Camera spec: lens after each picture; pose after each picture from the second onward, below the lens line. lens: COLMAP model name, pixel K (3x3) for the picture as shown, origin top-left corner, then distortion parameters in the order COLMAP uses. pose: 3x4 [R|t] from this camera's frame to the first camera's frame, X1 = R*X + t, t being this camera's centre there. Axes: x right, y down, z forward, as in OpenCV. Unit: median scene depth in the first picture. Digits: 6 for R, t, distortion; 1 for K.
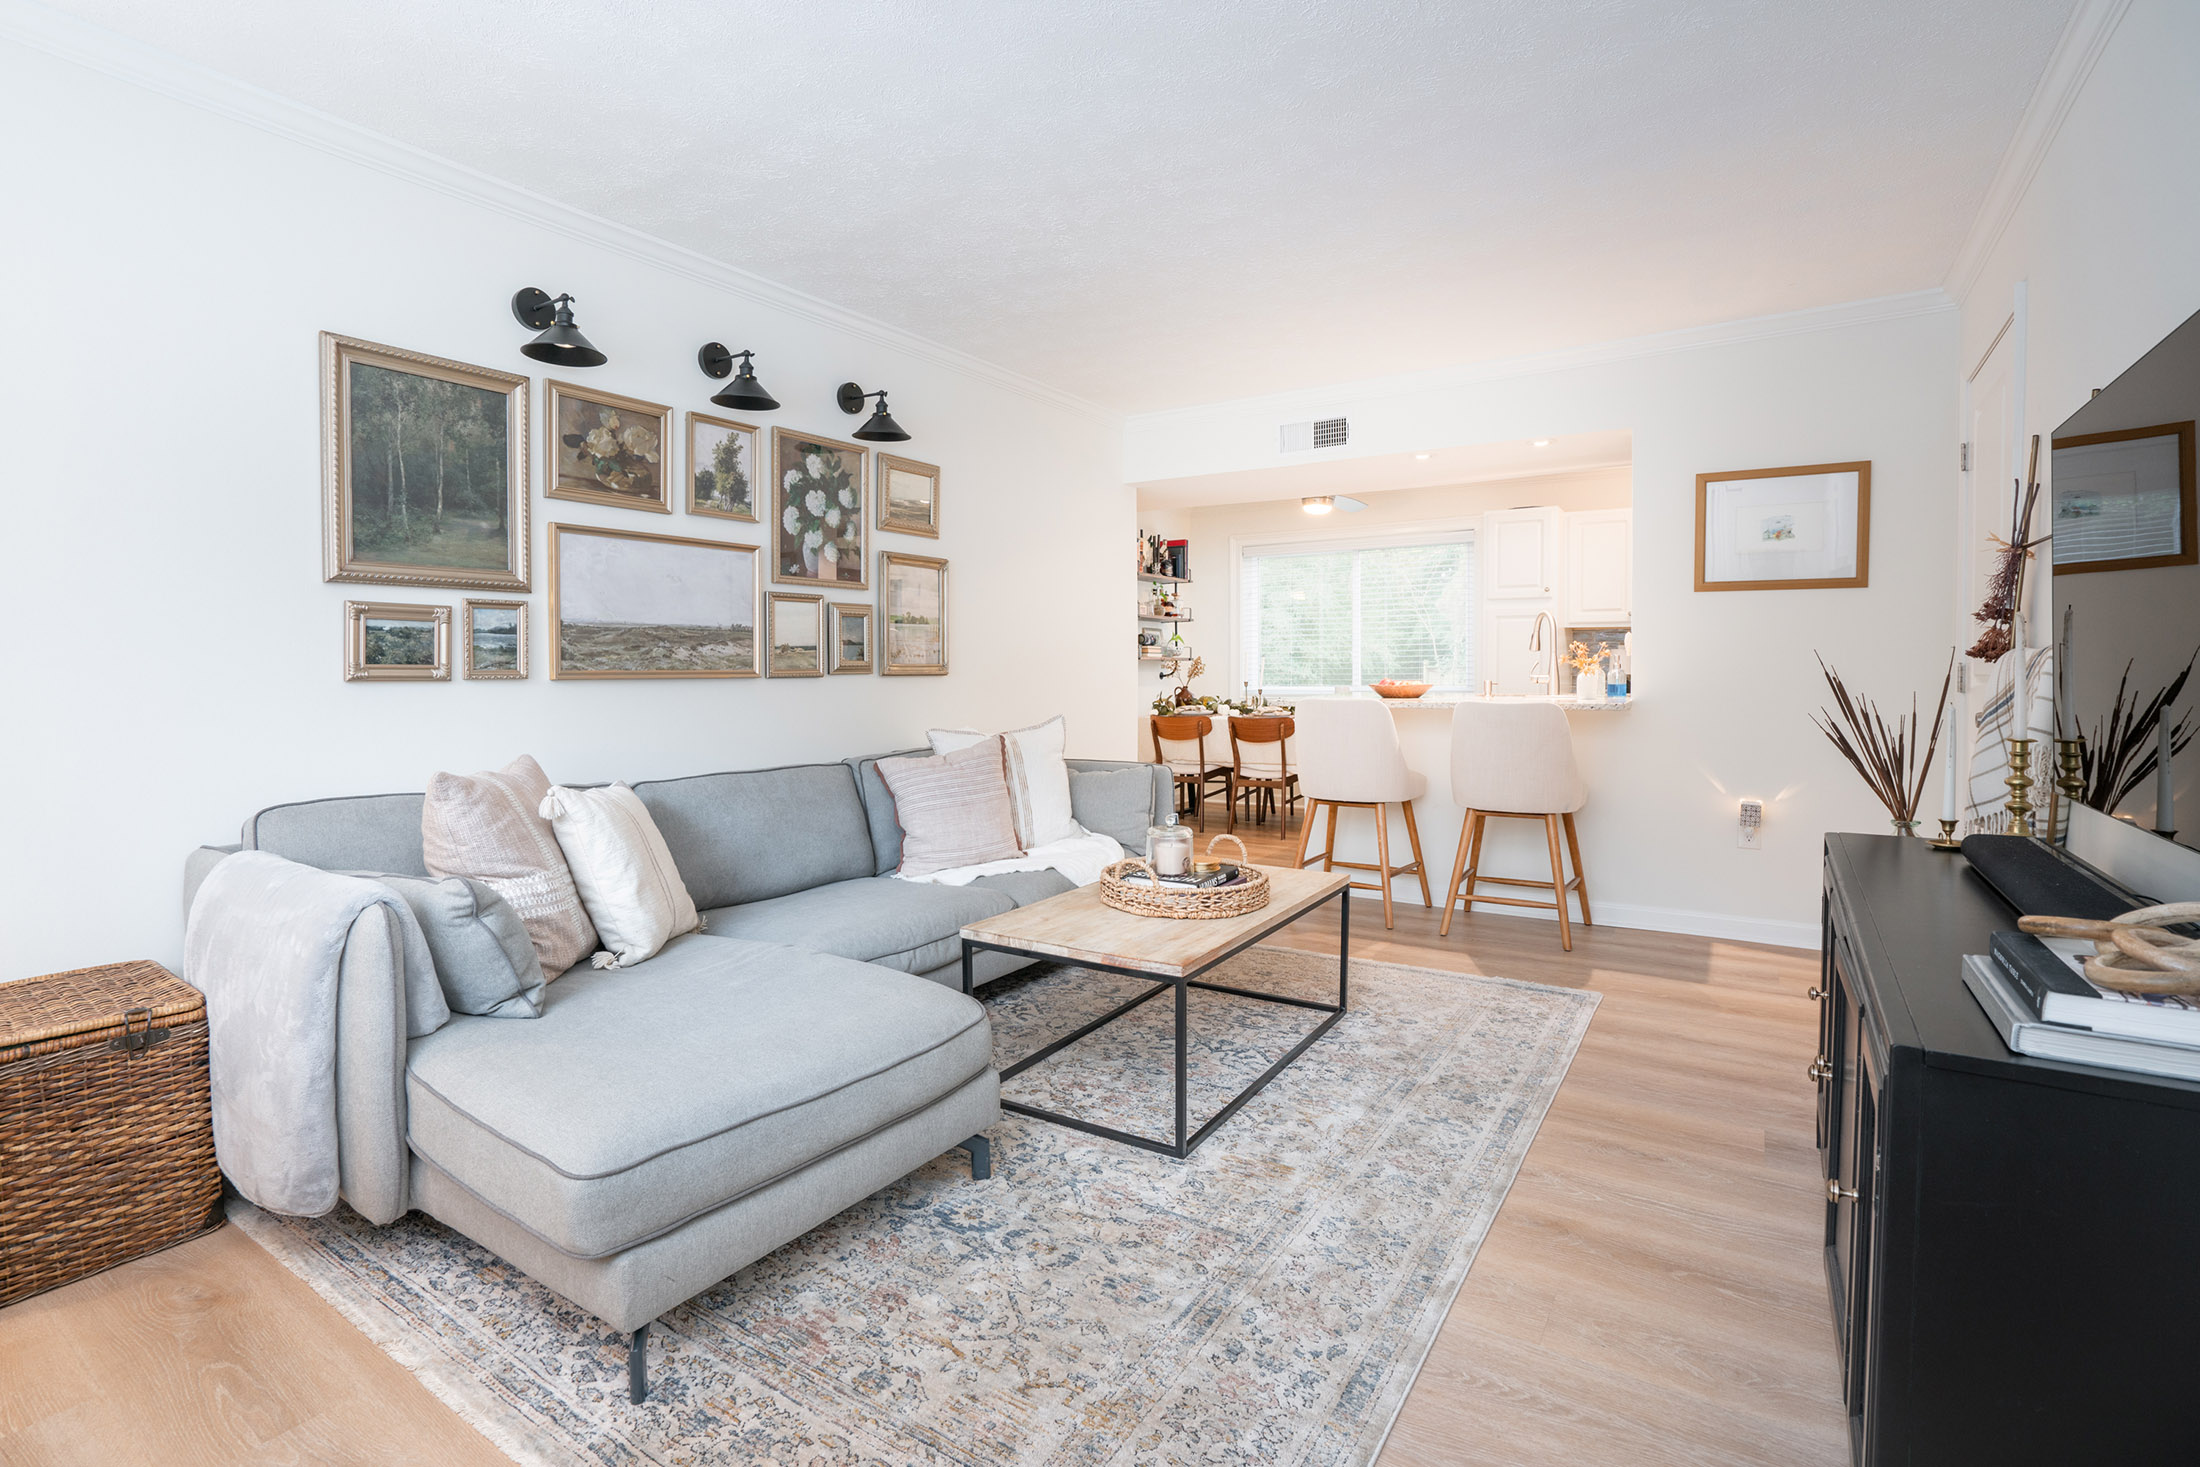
lens RADIAL K [[1045.8, 0, 1042.8], [0, 1045.8, 706.6], [0, 0, 1]] dist [-0.104557, 0.051531]
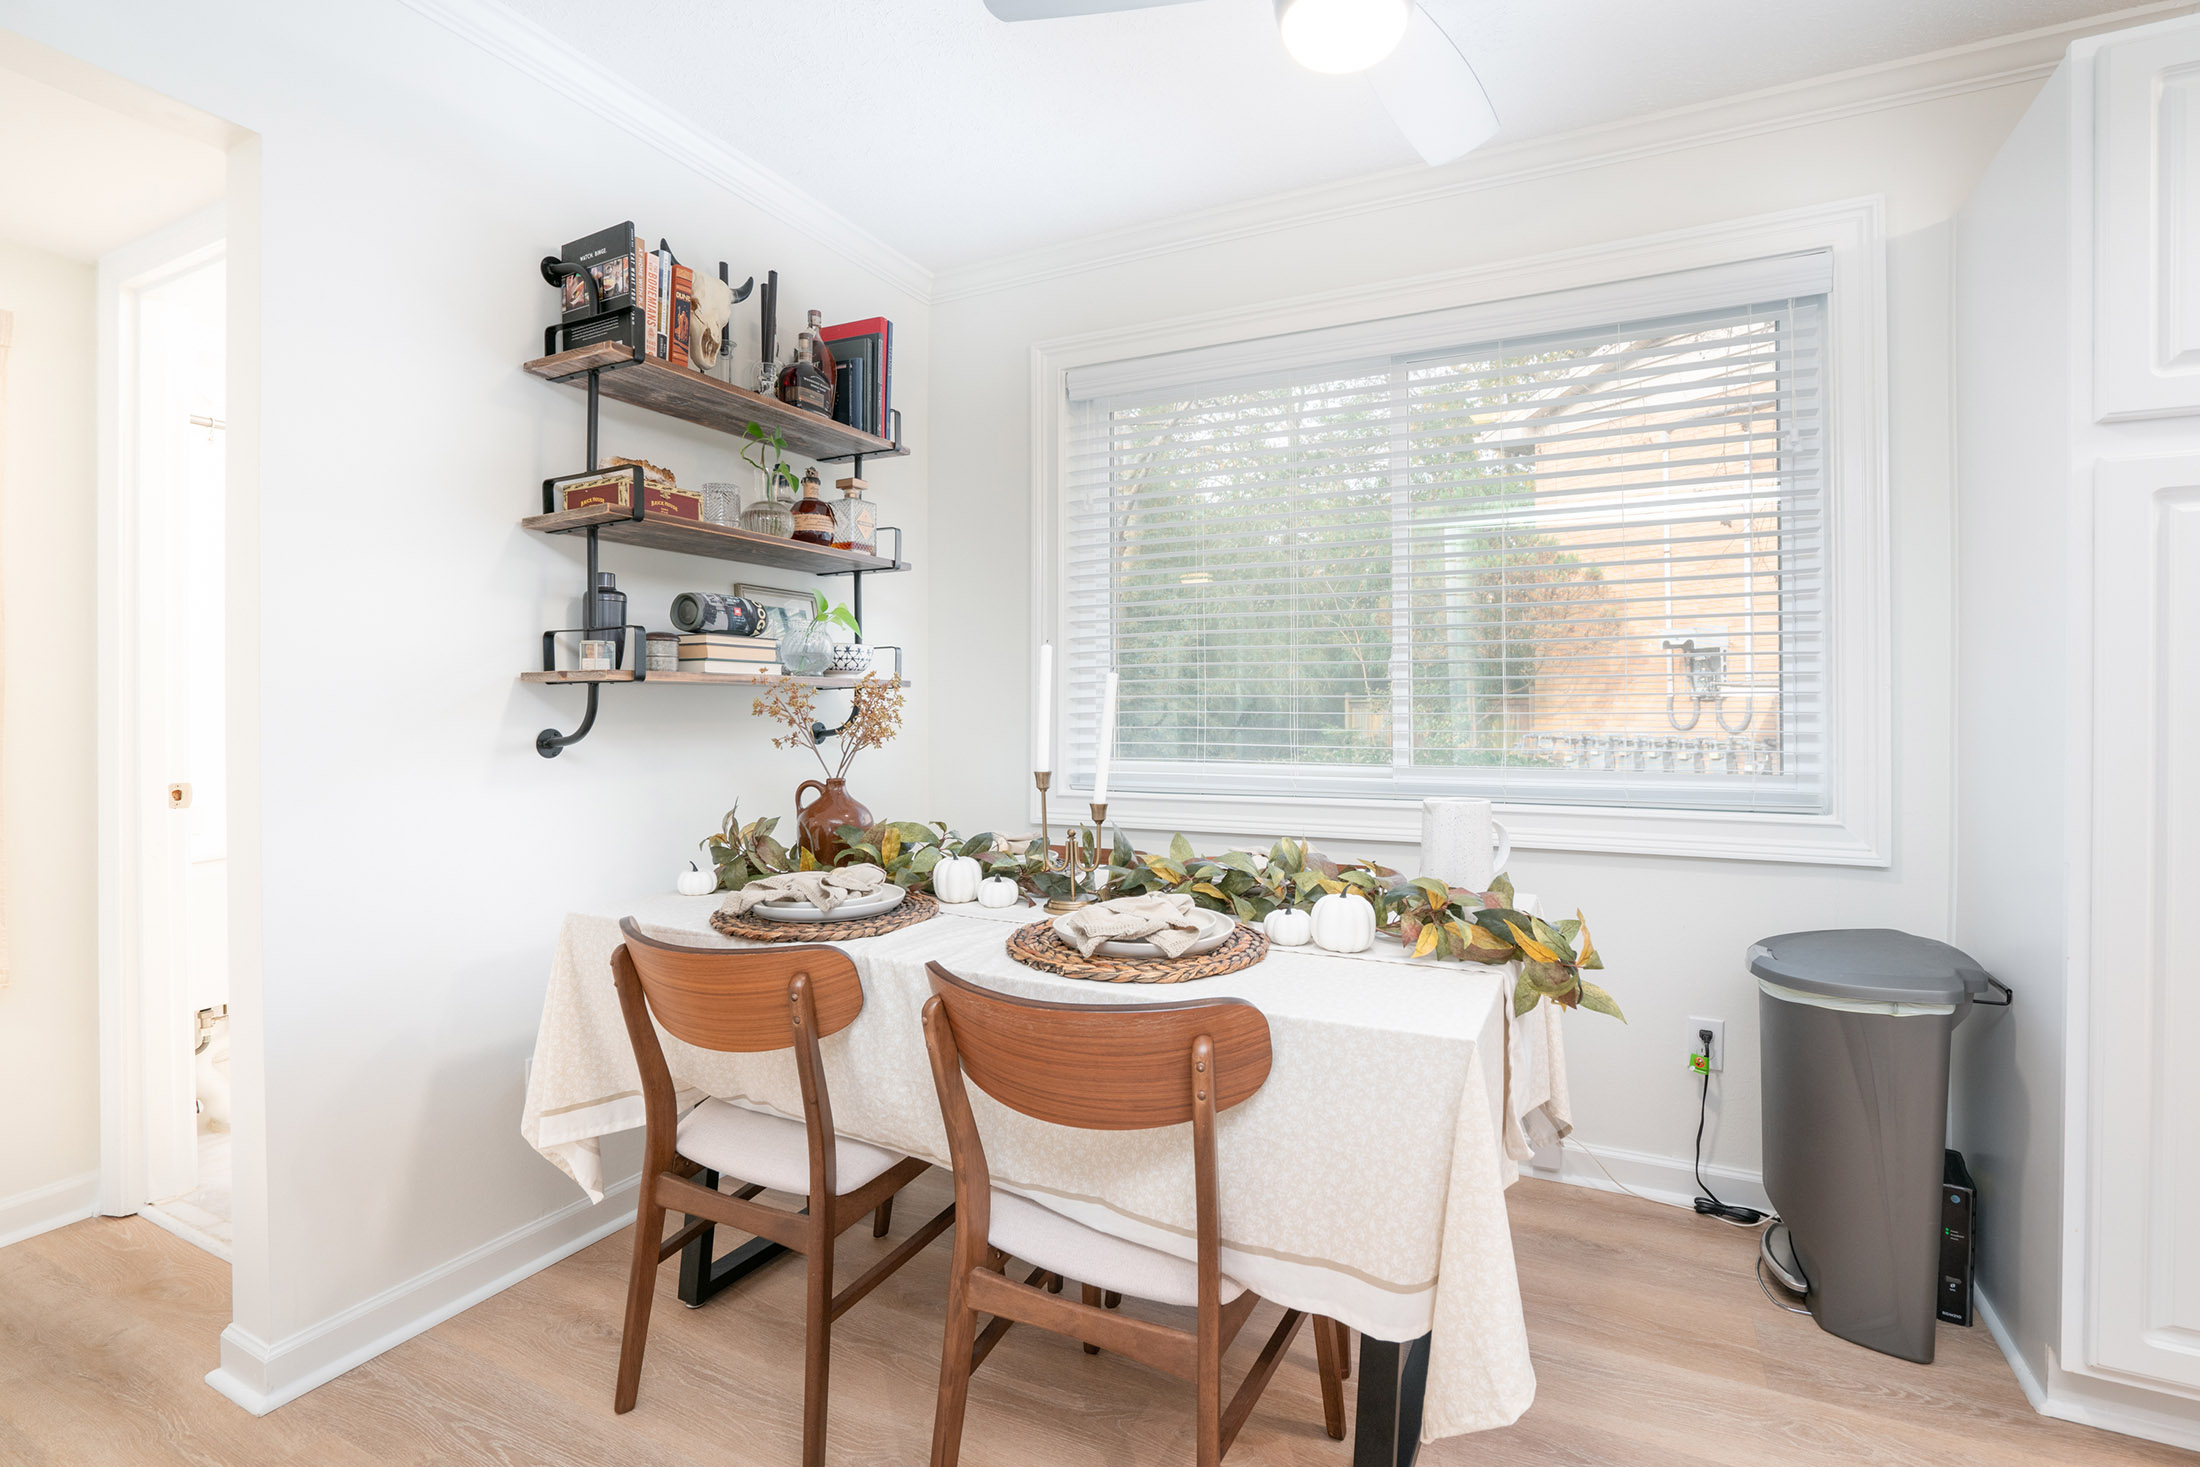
lens RADIAL K [[1045.8, 0, 1042.8], [0, 1045.8, 706.6], [0, 0, 1]] dist [-0.104557, 0.051531]
pose [[0.993483, -0.000359, 0.113978, 0.163750], [0.004044, 0.999476, -0.032108, -0.030461], [-0.113907, 0.032360, 0.992964, 0.739041]]
